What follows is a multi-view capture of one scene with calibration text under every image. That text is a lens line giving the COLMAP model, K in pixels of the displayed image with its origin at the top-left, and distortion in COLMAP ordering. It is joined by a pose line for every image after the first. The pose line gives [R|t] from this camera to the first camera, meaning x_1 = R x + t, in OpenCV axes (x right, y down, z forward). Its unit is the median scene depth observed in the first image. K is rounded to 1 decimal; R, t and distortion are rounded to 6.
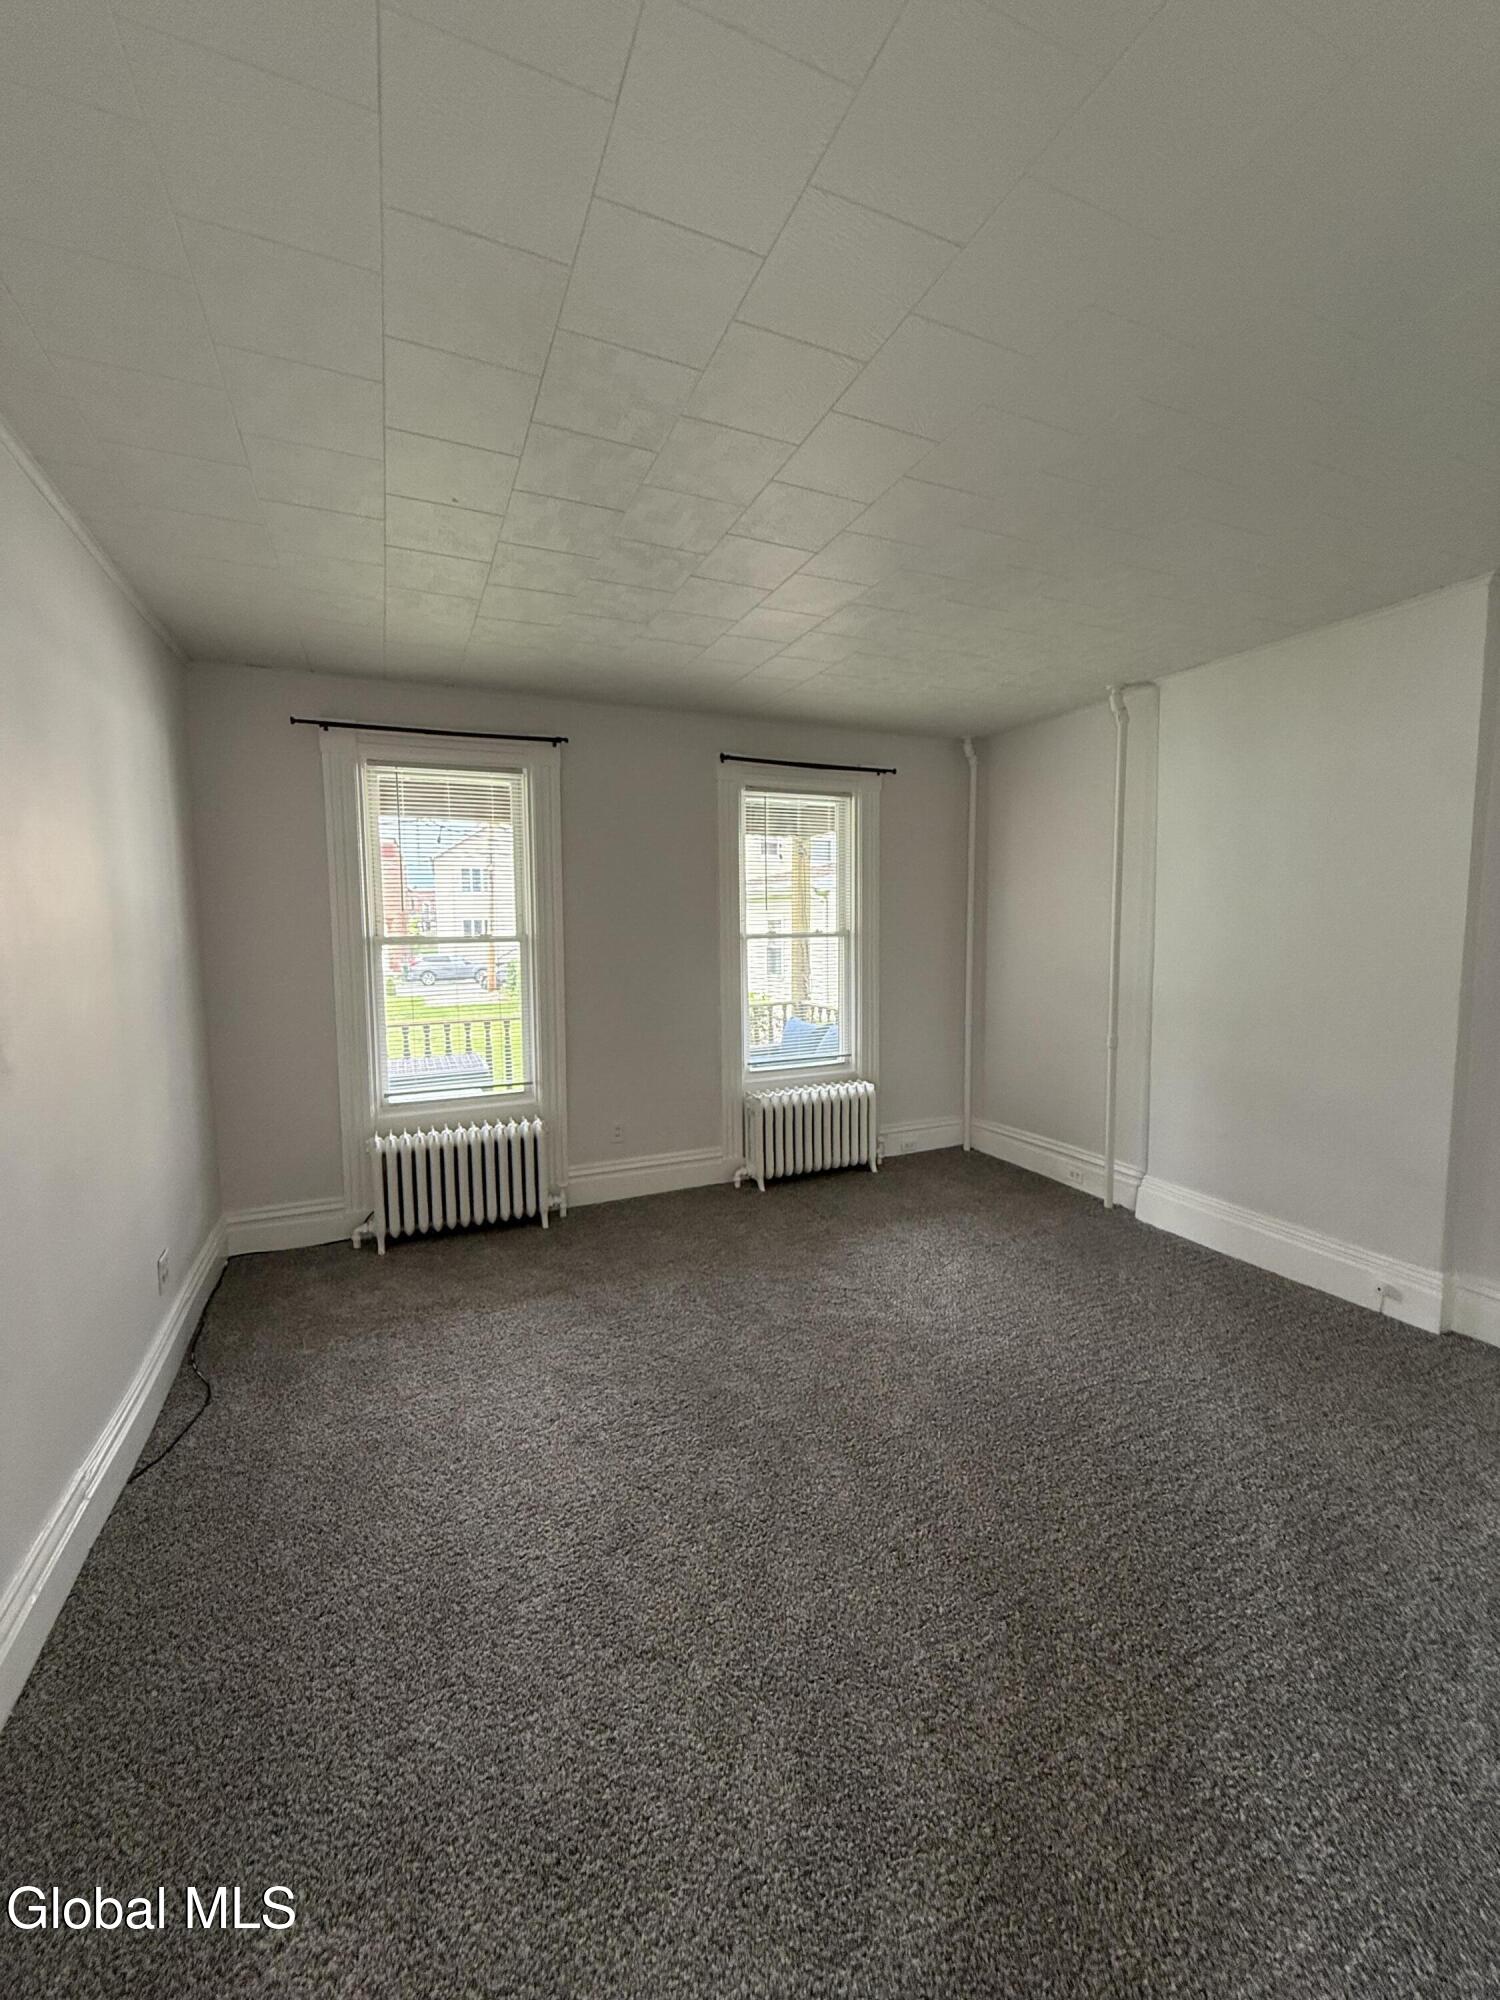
lens RADIAL K [[796.0, 0, 752.9], [0, 796.0, 999.1], [0, 0, 1]] dist [-0.001390, -0.000029]
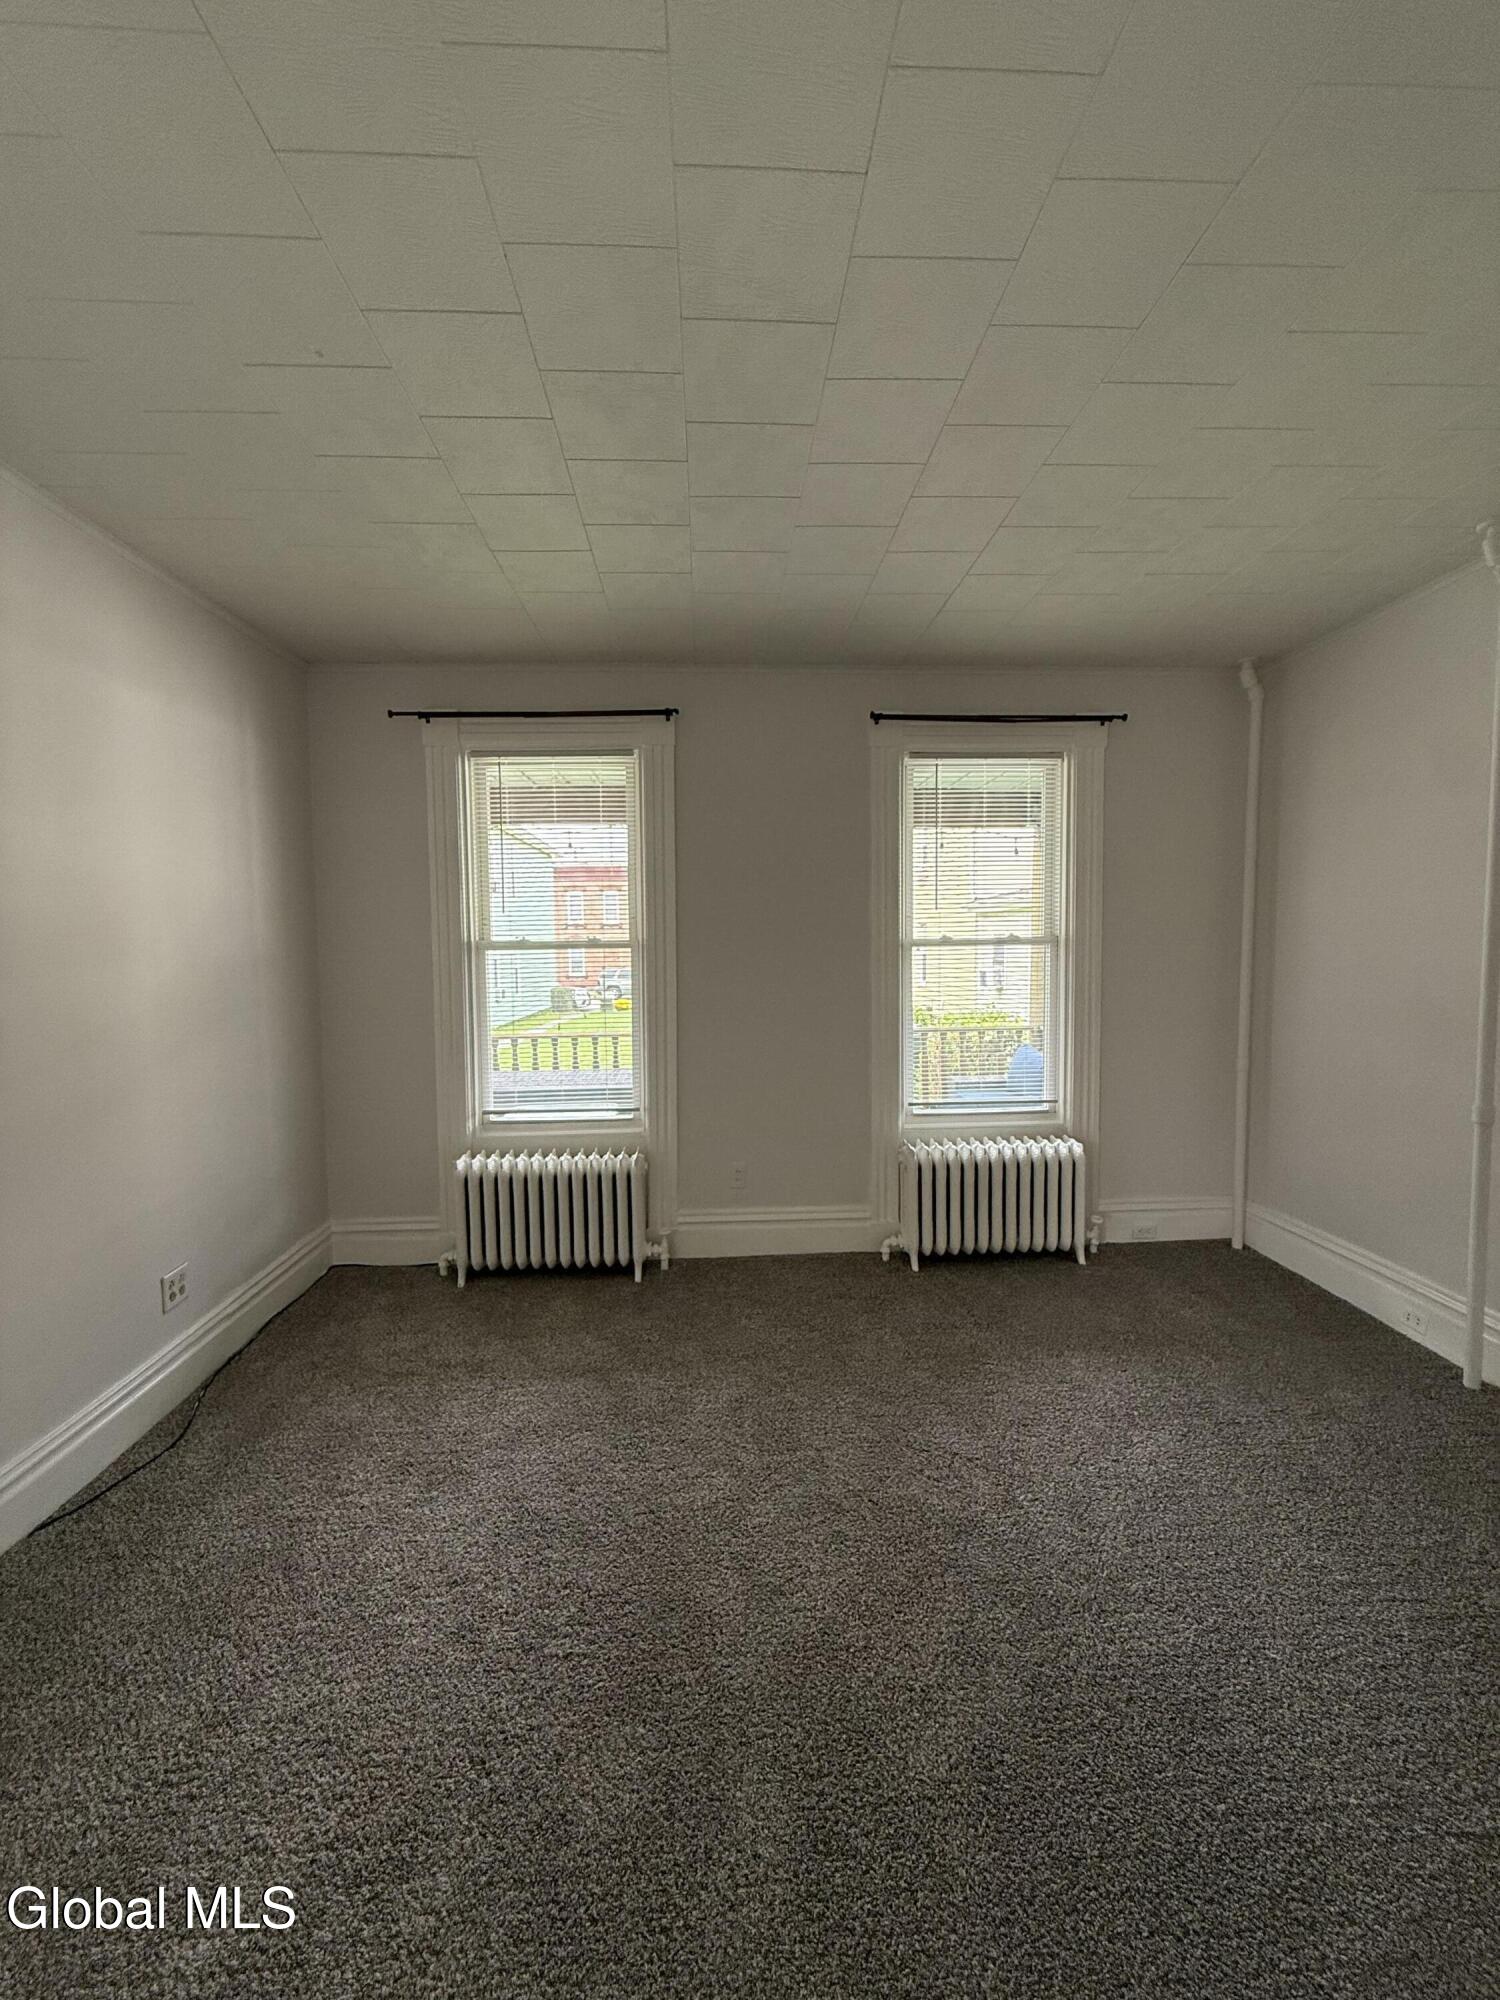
lens RADIAL K [[796.0, 0, 752.9], [0, 796.0, 999.1], [0, 0, 1]] dist [-0.001390, -0.000029]
pose [[0.930803, 0.025750, -0.364612, 0.151611], [-0.033005, 0.999362, -0.013679, -0.007561], [0.364027, 0.024766, 0.931059, 0.230747]]
